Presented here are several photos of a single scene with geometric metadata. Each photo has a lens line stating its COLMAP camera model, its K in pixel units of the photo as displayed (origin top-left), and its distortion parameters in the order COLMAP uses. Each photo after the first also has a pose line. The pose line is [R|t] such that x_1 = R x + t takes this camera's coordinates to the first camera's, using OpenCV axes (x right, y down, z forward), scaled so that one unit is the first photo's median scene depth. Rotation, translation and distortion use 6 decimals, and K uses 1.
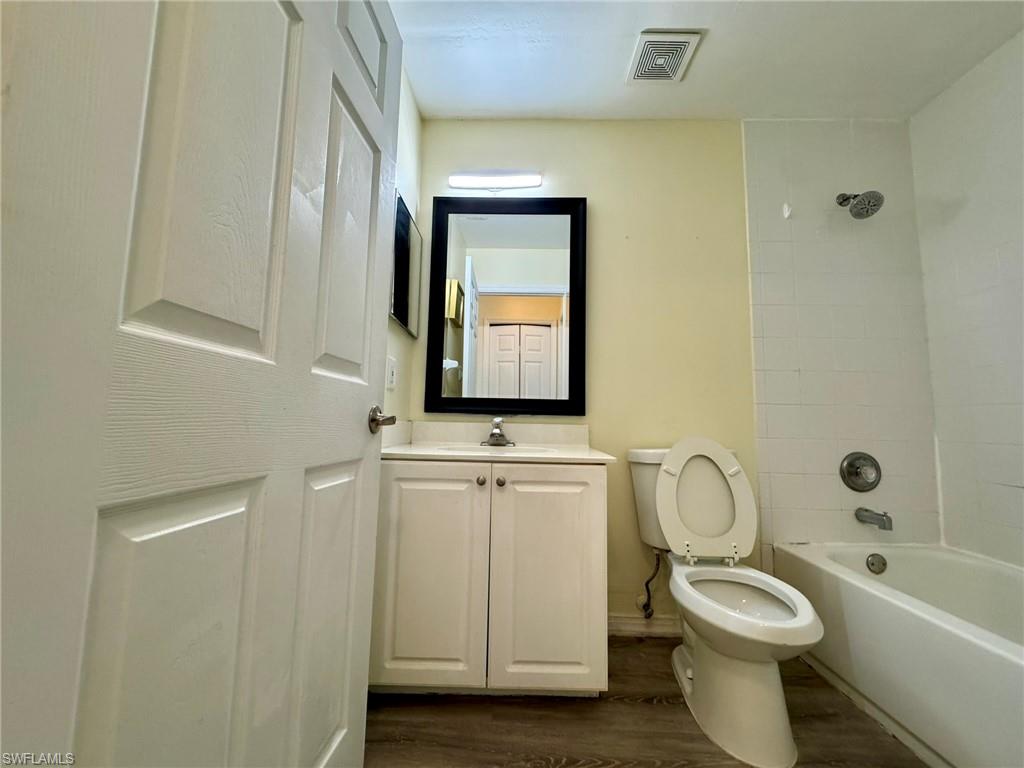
lens RADIAL K [[407.2, 0, 512.0], [0, 407.2, 384.0], [0, 0, 1]] dist [-0.006361, 0.000236]
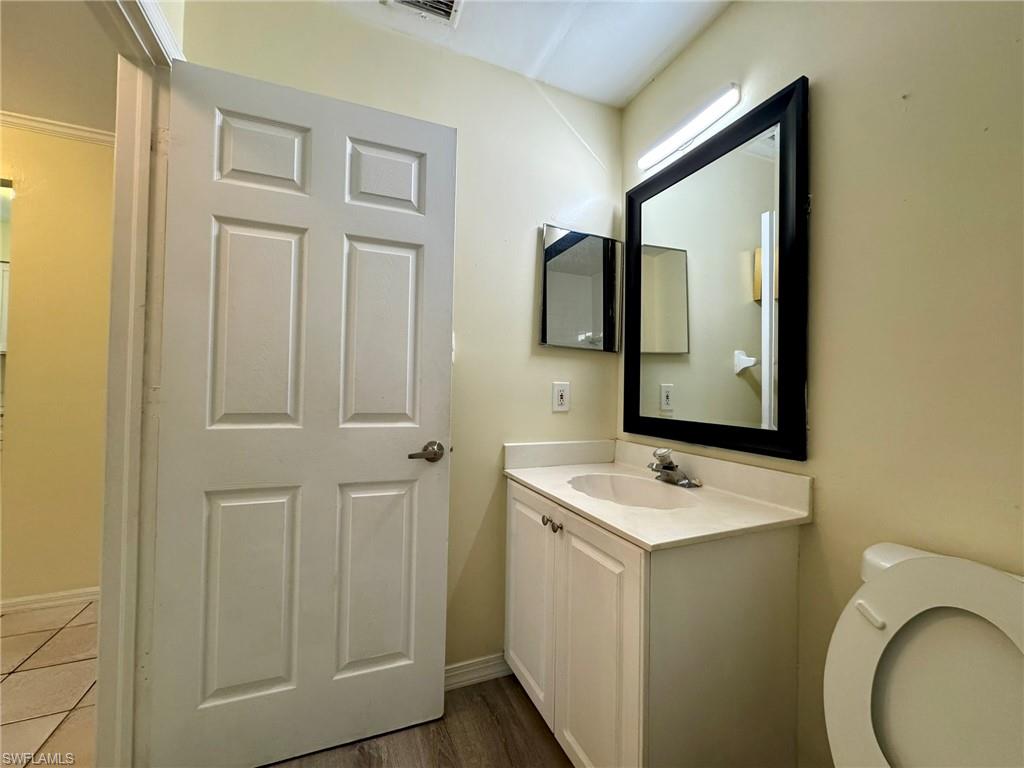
lens RADIAL K [[411.9, 0, 512.0], [0, 411.9, 384.0], [0, 0, 1]] dist [0.001112, 0.000163]
pose [[0.417537, -0.019170, -0.908458, 0.559648], [0.073054, 0.997249, 0.012533, -0.073073], [0.905719, -0.071599, 0.417789, 0.387354]]
